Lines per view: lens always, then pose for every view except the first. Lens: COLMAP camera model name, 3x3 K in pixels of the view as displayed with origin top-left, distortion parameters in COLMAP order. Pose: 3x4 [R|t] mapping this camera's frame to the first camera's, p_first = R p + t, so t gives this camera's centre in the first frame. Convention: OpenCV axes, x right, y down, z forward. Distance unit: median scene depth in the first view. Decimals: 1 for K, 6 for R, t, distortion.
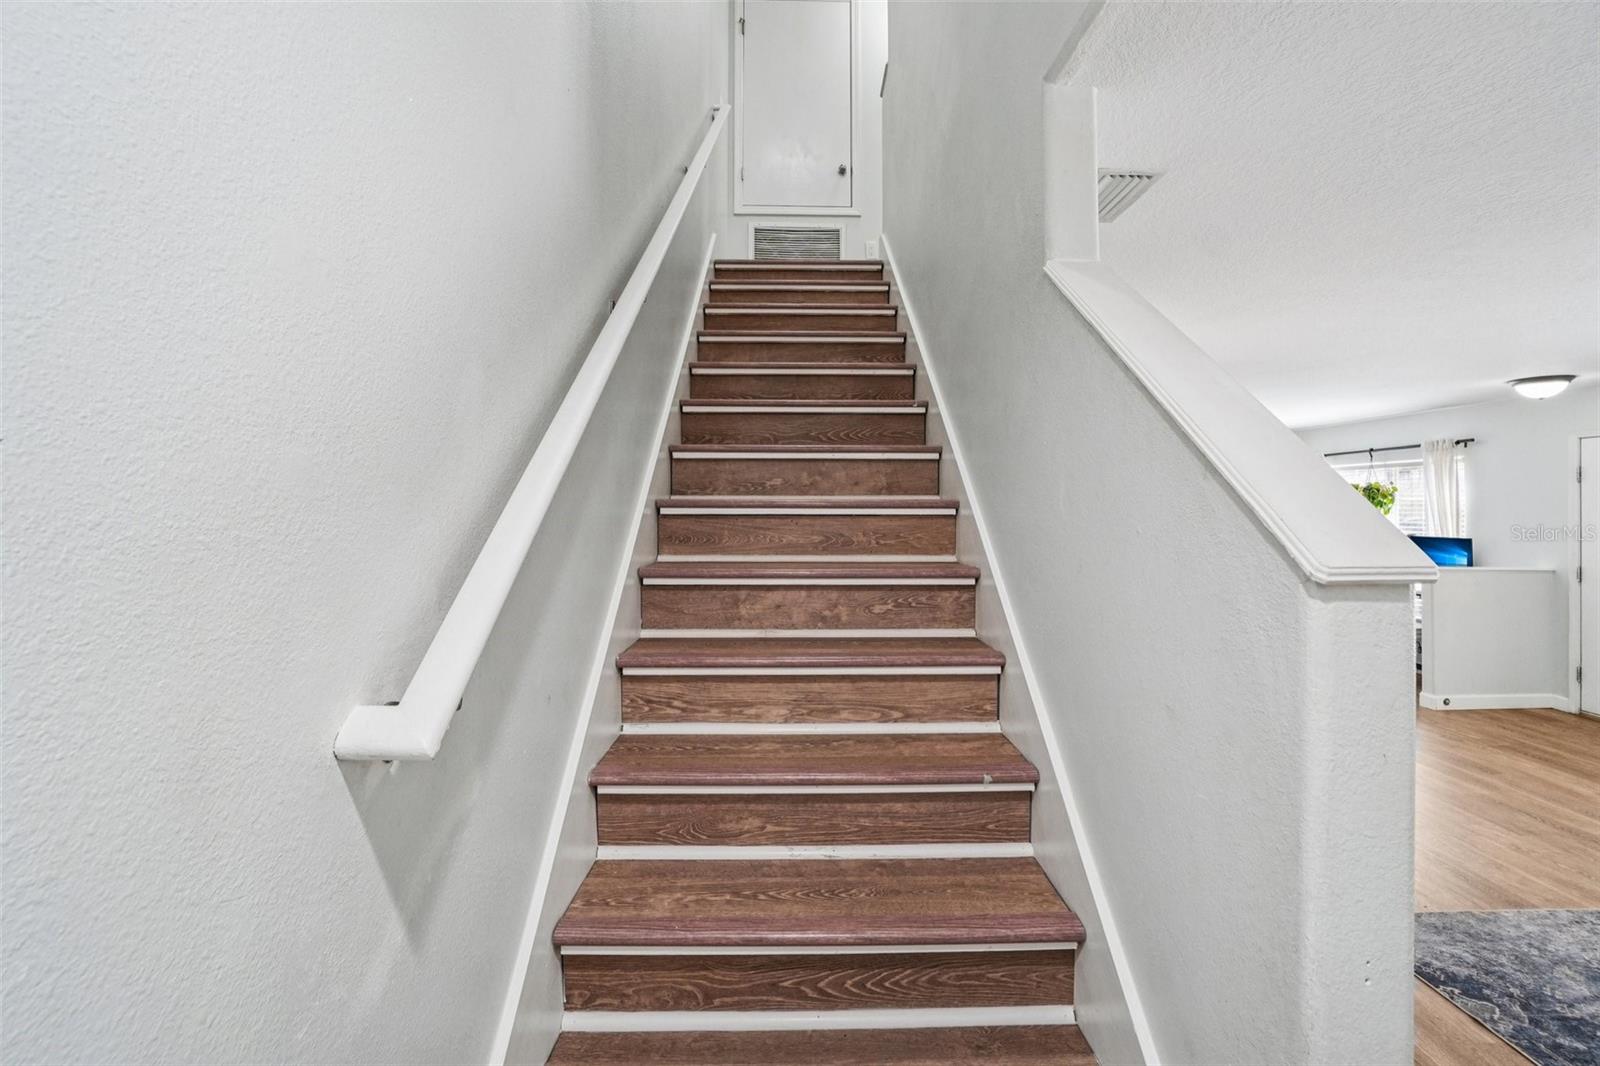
lens RADIAL K [[715.0, 0, 799.5], [0, 715.0, 497.7], [0, 0, 1]] dist [-0.053946, 0.016615]
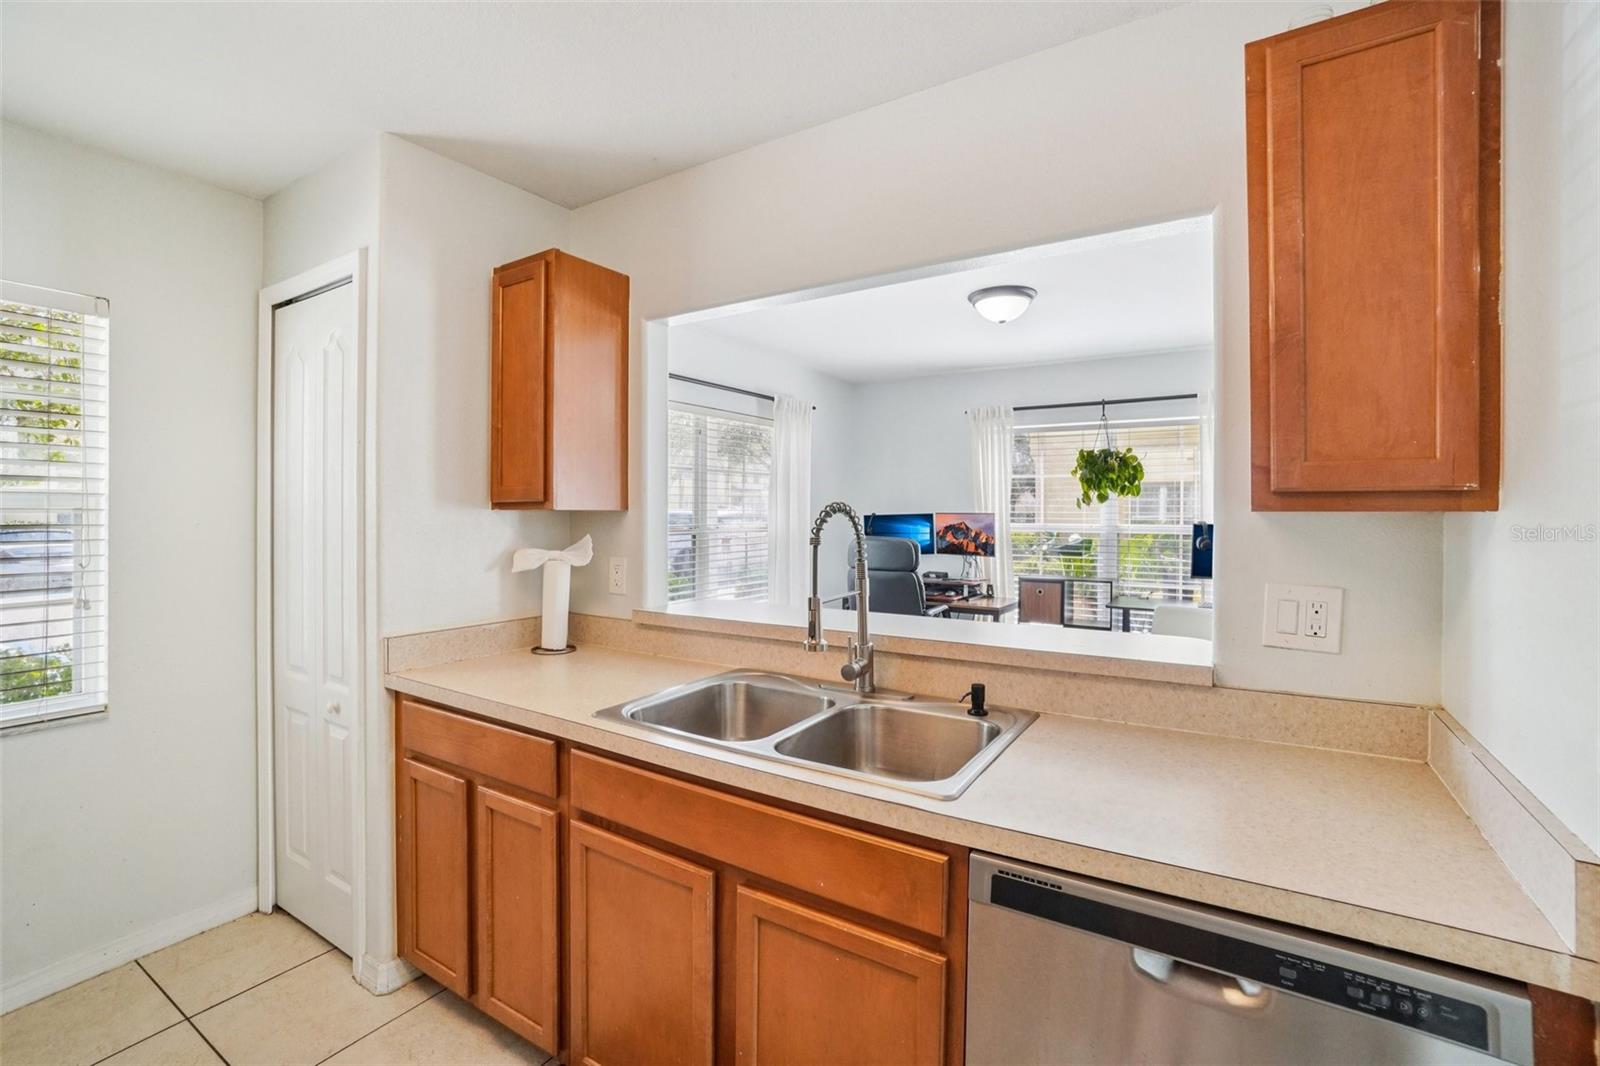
lens RADIAL K [[715.0, 0, 801.1], [0, 715.0, 511.4], [0, 0, 1]] dist [-0.053946, 0.016615]
pose [[0.551216, -0.005219, 0.834346, 0.100652], [-0.007254, 0.999913, 0.011047, 0.045272], [-0.834331, -0.012142, 0.551130, 1.157115]]
